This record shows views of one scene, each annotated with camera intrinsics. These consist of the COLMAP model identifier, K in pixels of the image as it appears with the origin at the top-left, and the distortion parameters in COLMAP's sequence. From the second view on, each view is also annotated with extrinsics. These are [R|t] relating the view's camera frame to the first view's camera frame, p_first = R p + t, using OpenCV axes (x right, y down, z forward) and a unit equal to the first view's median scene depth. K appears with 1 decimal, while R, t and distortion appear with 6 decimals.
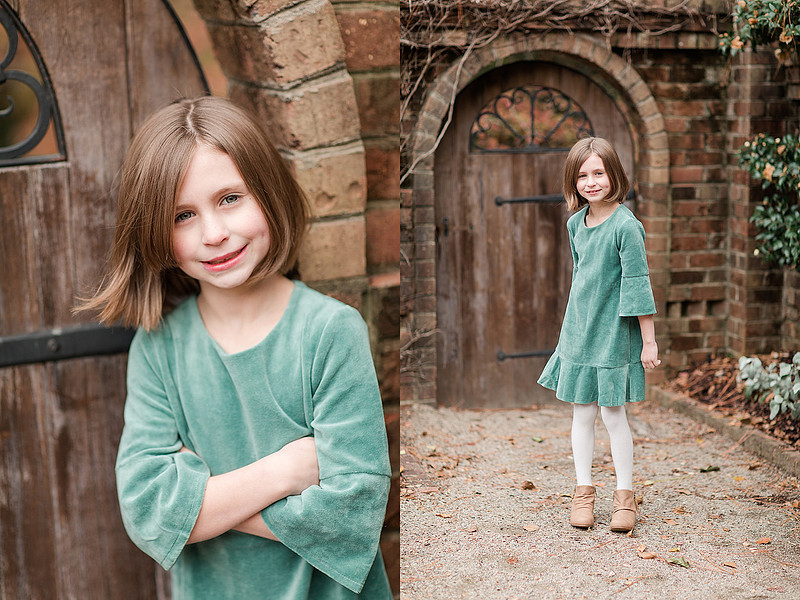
lens RADIAL K [[1423.2, 0, 597.4], [0, 1423.2, 296.1], [0, 0, 1]] dist [0.034724, -0.020329]
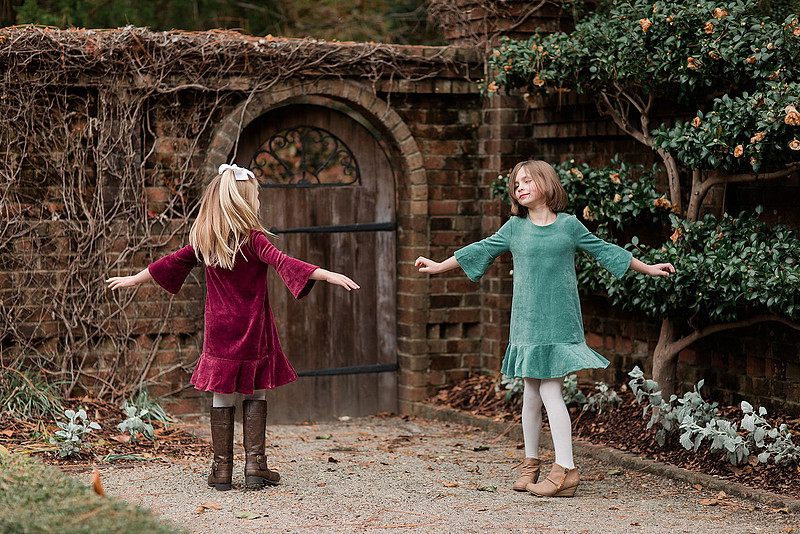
lens RADIAL K [[1918.8, 0, 396.5], [0, 1918.8, 264.3], [0, 0, 1]] dist [0.054588, -0.278006]
pose [[0.995746, -0.008293, 0.091766, -0.110393], [0.016866, 0.995518, -0.093051, 0.096247], [-0.090583, 0.094203, 0.991423, -0.460834]]
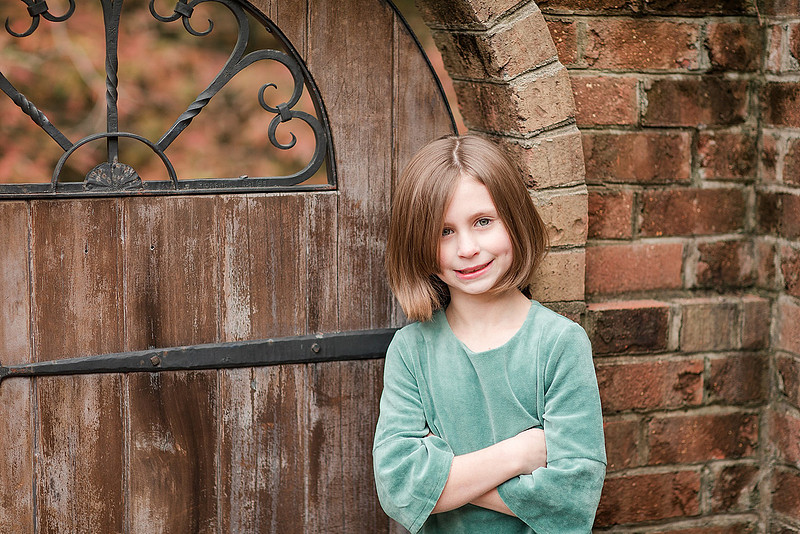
lens RADIAL K [[1918.8, 0, 396.5], [0, 1918.8, 264.3], [0, 0, 1]] dist [0.054588, -0.278006]
pose [[0.994029, -0.000960, 0.109111, -0.031217], [0.001990, 0.999954, -0.009333, -0.083718], [-0.109097, 0.009494, 0.993986, 0.618936]]
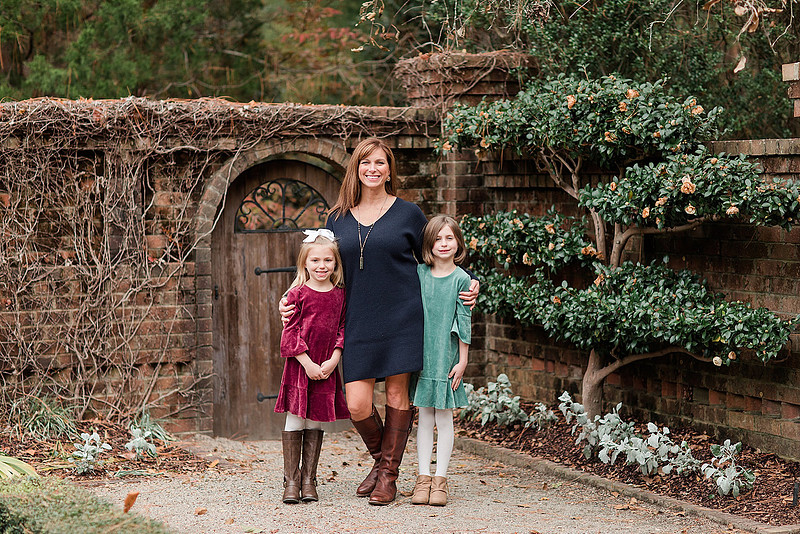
lens RADIAL K [[1918.8, 0, 396.5], [0, 1918.8, 264.3], [0, 0, 1]] dist [0.054588, -0.278006]
pose [[0.995046, -0.017485, 0.097867, -0.112542], [0.026389, 0.995552, -0.090438, 0.082046], [-0.095850, 0.092573, 0.991082, -0.674628]]
